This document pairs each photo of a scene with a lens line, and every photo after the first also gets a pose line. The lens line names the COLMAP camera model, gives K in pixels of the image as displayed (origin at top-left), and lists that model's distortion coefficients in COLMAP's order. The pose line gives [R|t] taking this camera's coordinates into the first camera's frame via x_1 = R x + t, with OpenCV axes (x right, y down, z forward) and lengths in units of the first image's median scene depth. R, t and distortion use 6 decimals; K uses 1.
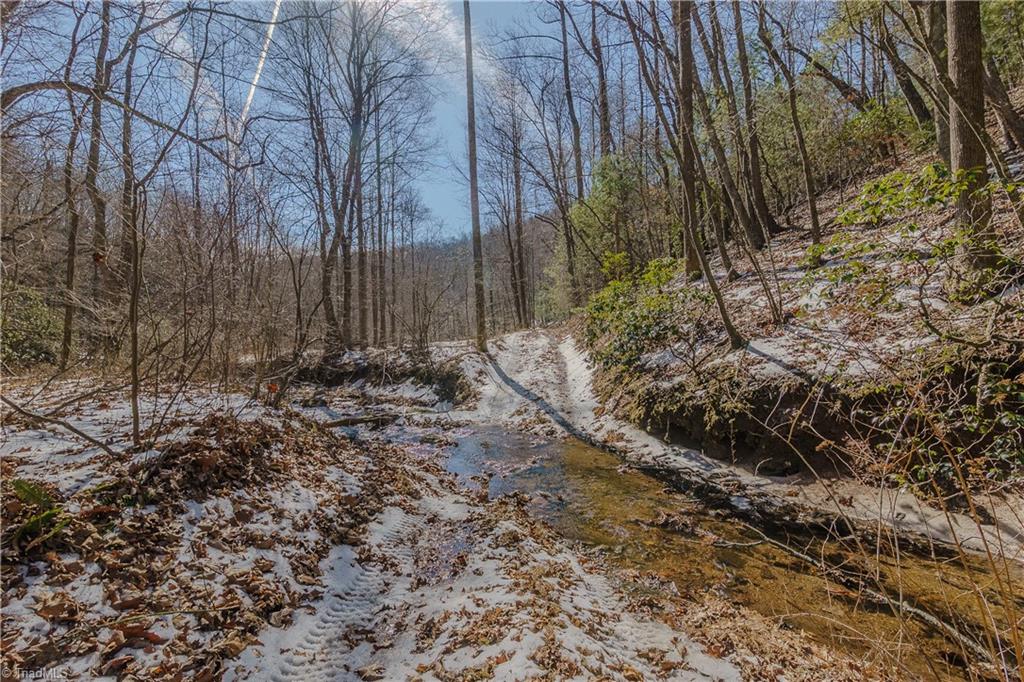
lens RADIAL K [[474.9, 0, 512.0], [0, 474.9, 341.0], [0, 0, 1]] dist [0.001116, 0.000205]
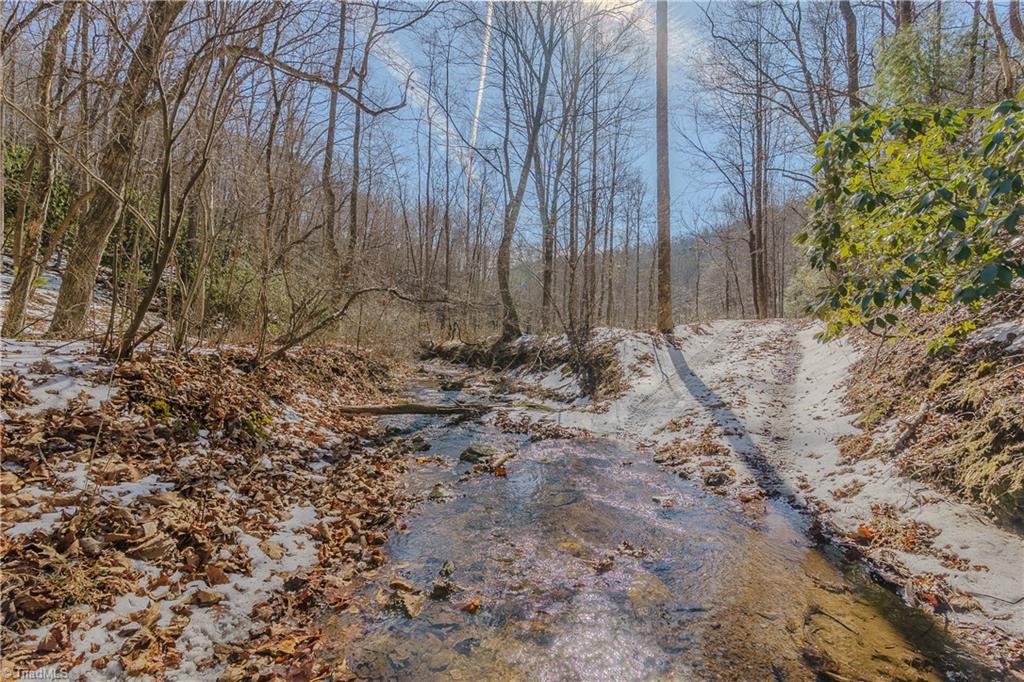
lens RADIAL K [[474.9, 0, 512.0], [0, 474.9, 341.0], [0, 0, 1]] dist [0.001116, 0.000205]
pose [[0.884800, 0.040306, -0.464225, 0.100584], [-0.041468, 0.999110, 0.007712, 0.060692], [0.464123, 0.012427, 0.885684, 0.459780]]
